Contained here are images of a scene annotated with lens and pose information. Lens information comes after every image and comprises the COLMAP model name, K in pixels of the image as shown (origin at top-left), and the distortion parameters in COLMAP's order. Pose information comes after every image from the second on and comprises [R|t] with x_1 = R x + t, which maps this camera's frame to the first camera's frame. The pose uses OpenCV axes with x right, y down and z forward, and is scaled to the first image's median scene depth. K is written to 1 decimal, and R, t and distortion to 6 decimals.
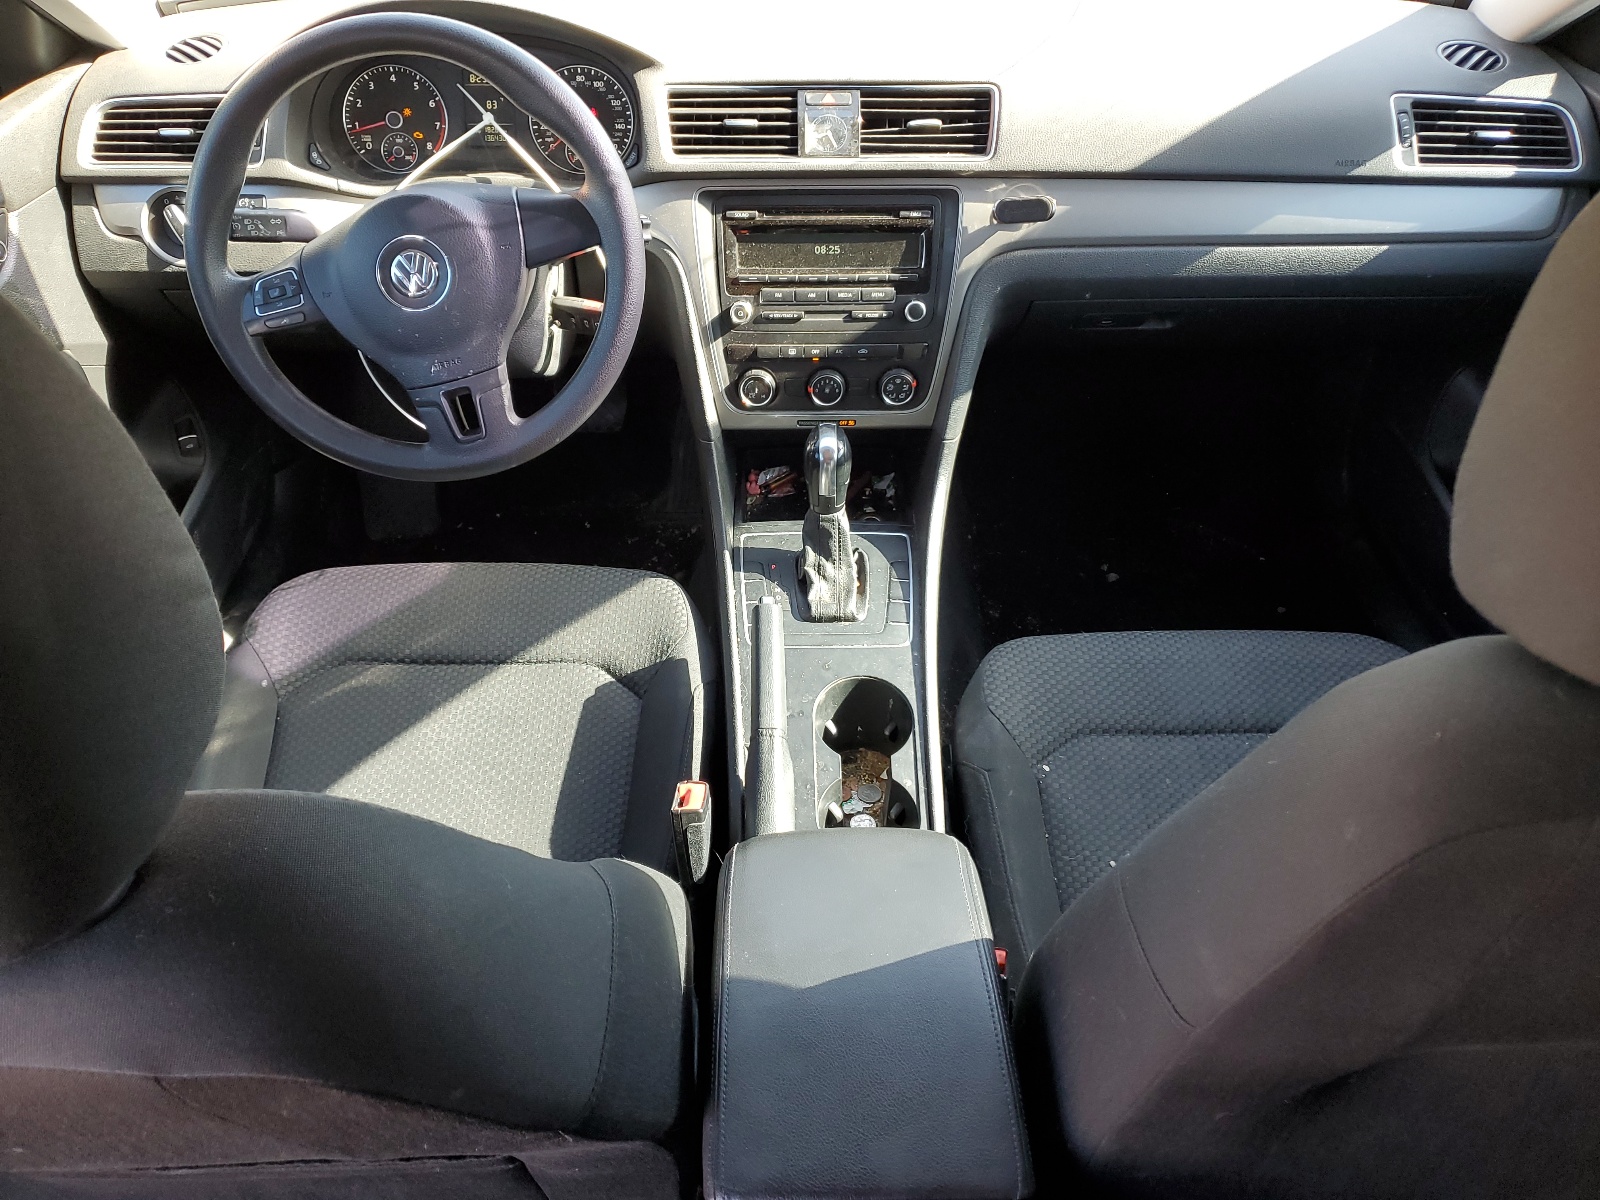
lens RADIAL K [[1222.2, 0, 800.0], [0, 1222.2, 600.0], [0, 0, 1]] dist [-0.000857, 0.000114]
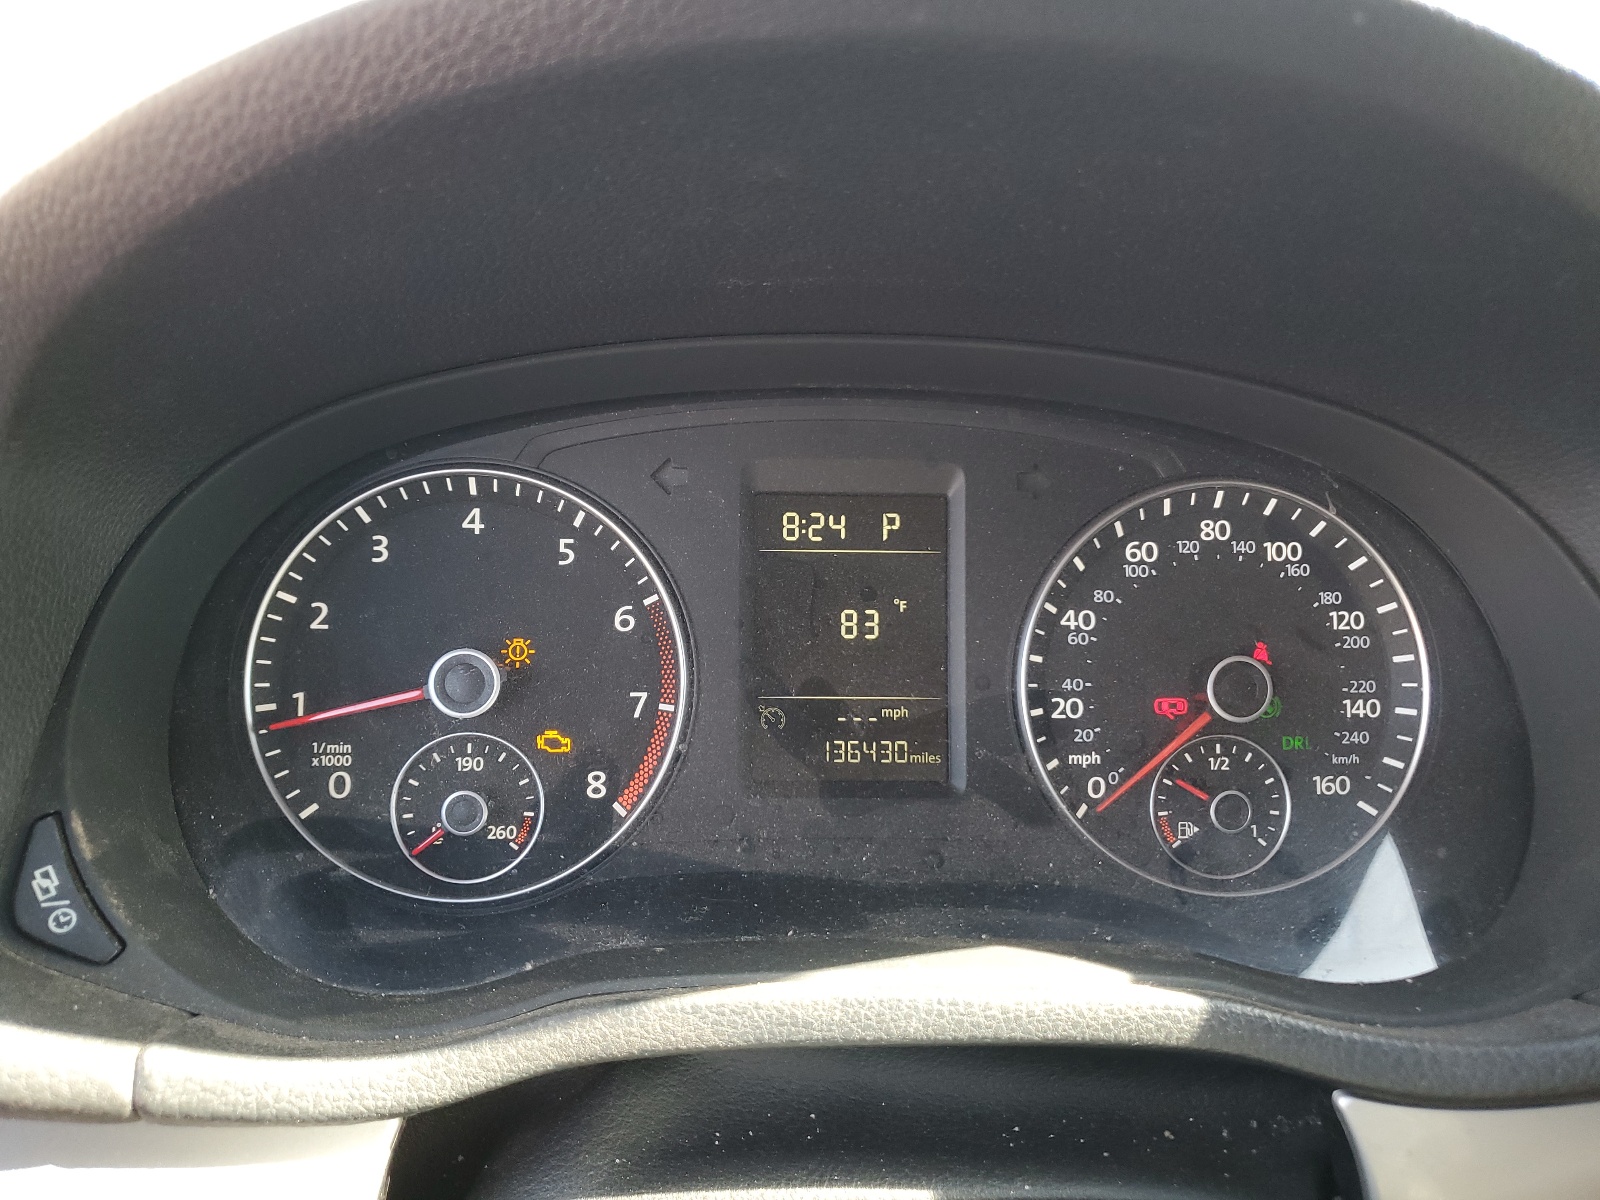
lens RADIAL K [[1397.6, 0, 800.0], [0, 1397.6, 600.0], [0, 0, 1]] dist [-0.000430, -0.001446]
pose [[0.999861, 0.008353, 0.014454, -0.270427], [-0.002392, 0.928575, -0.371138, -0.307280], [-0.016522, 0.371052, 0.928465, 0.741692]]
